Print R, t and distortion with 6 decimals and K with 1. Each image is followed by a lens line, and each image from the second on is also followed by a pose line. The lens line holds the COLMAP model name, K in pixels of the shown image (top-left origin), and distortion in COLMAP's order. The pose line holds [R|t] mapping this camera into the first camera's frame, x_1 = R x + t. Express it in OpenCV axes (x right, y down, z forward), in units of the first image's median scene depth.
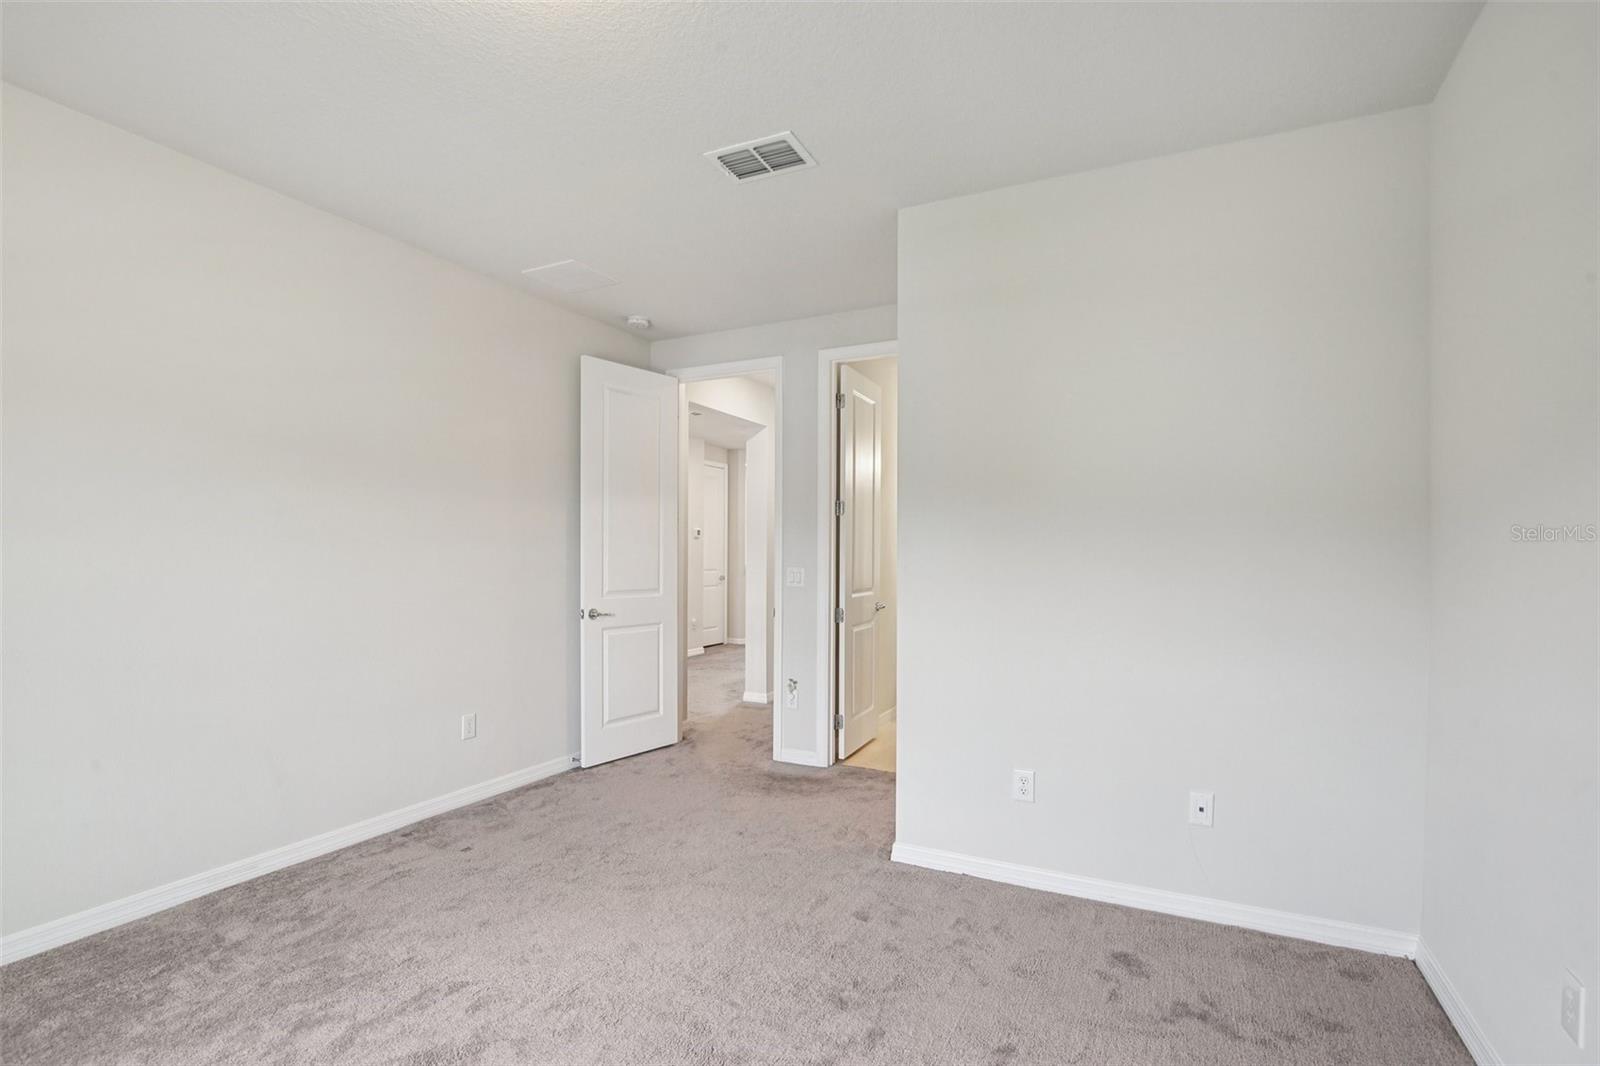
lens RADIAL K [[778.3, 0, 796.4], [0, 778.3, 573.7], [0, 0, 1]] dist [-0.000374, -0.000264]
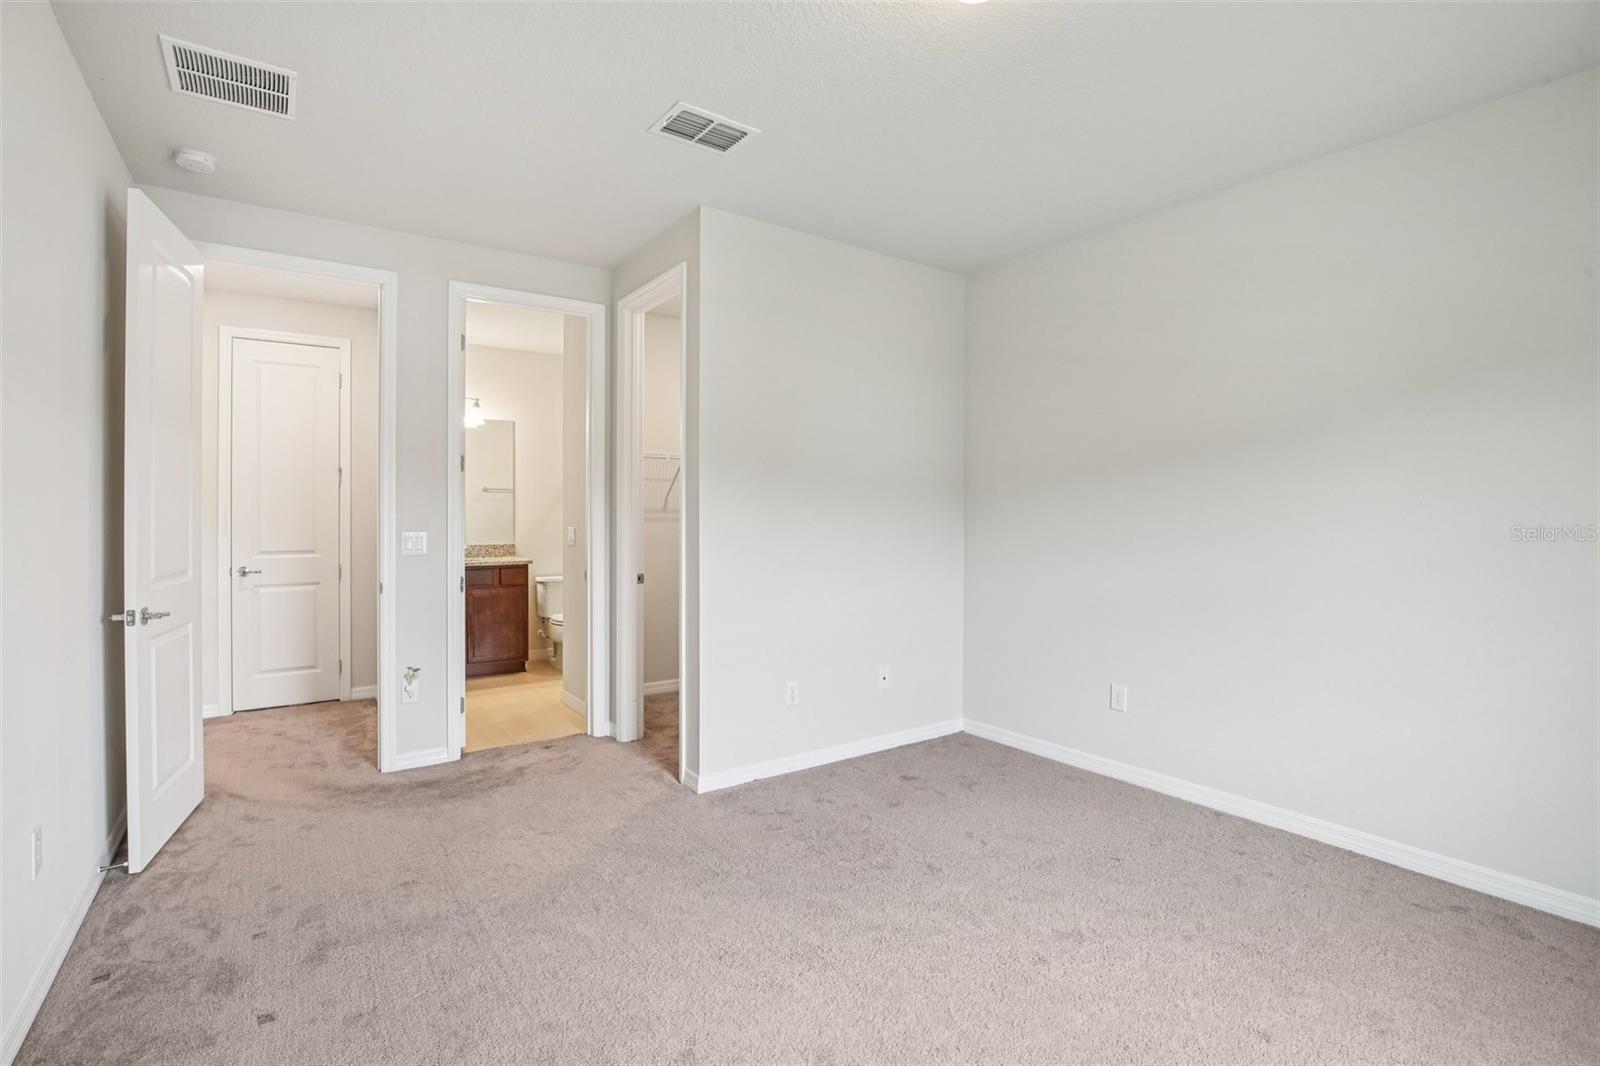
lens RADIAL K [[749.4, 0, 795.5], [0, 749.4, 531.1], [0, 0, 1]] dist [0.000596, 0.000393]
pose [[0.470238, -0.023419, 0.882229, -0.670386], [0.025439, 0.999592, 0.012975, -0.011441], [-0.882173, 0.016341, 0.470642, 0.341521]]
